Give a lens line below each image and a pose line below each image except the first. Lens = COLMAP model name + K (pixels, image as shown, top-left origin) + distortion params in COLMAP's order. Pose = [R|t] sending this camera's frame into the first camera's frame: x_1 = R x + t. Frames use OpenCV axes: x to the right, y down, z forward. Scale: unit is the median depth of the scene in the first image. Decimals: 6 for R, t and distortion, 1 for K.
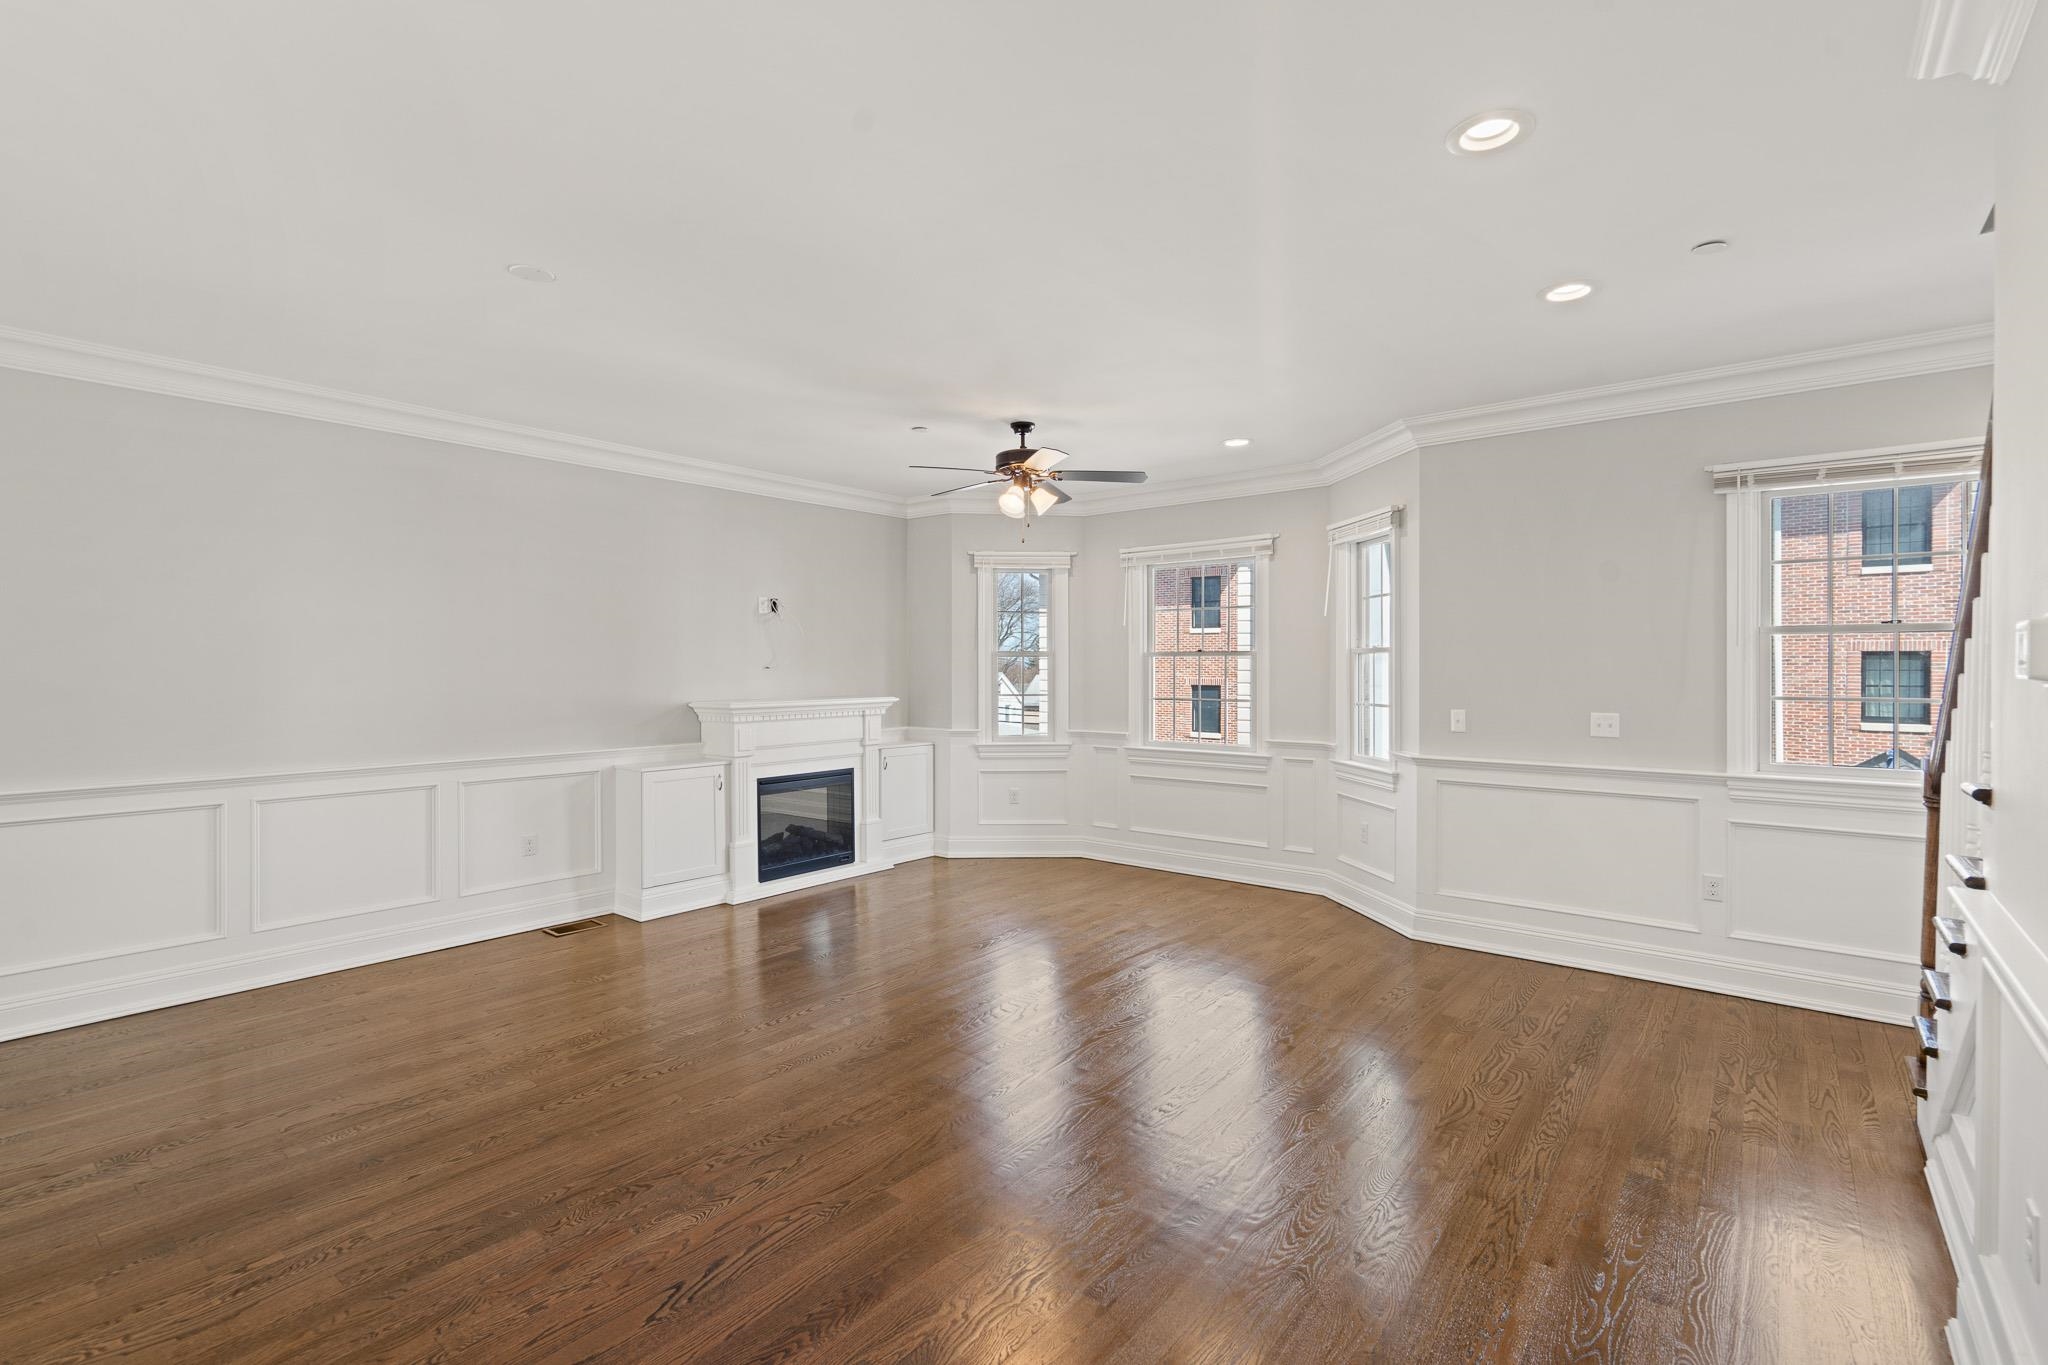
lens RADIAL K [[944.9, 0, 1041.7], [0, 944.9, 670.3], [0, 0, 1]] dist [-0.004461, 0.000812]
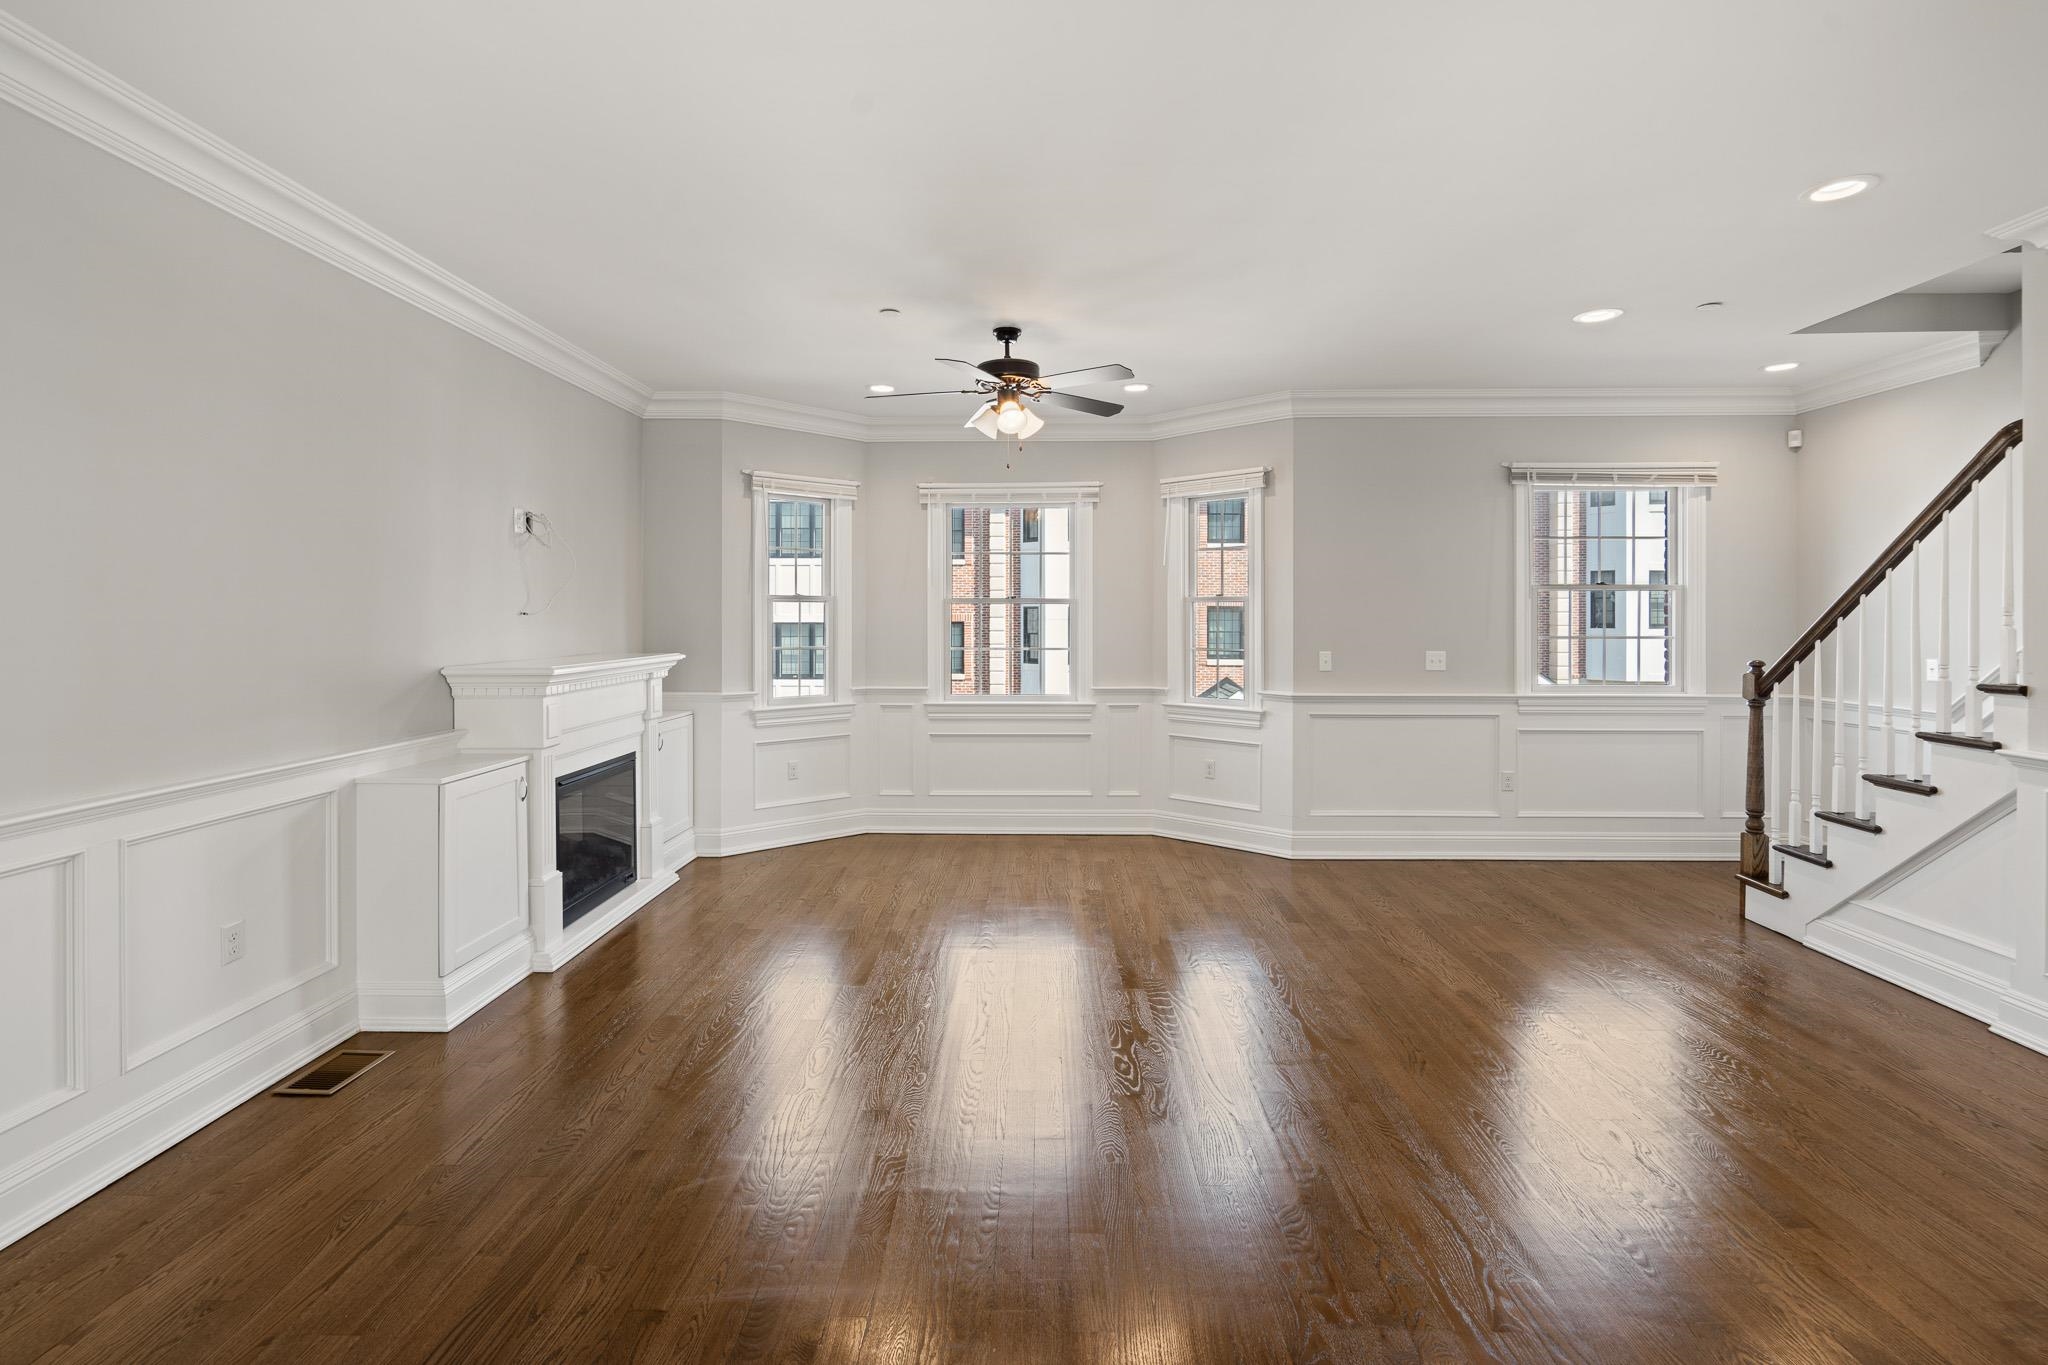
lens RADIAL K [[944.9, 0, 1035.2], [0, 944.9, 622.3], [0, 0, 1]] dist [-0.004461, 0.000812]
pose [[0.787781, -0.002166, 0.615952, -0.459914], [0.001695, 0.999998, 0.001350, 0.003280], [-0.615954, -0.000019, 0.787782, 0.267547]]
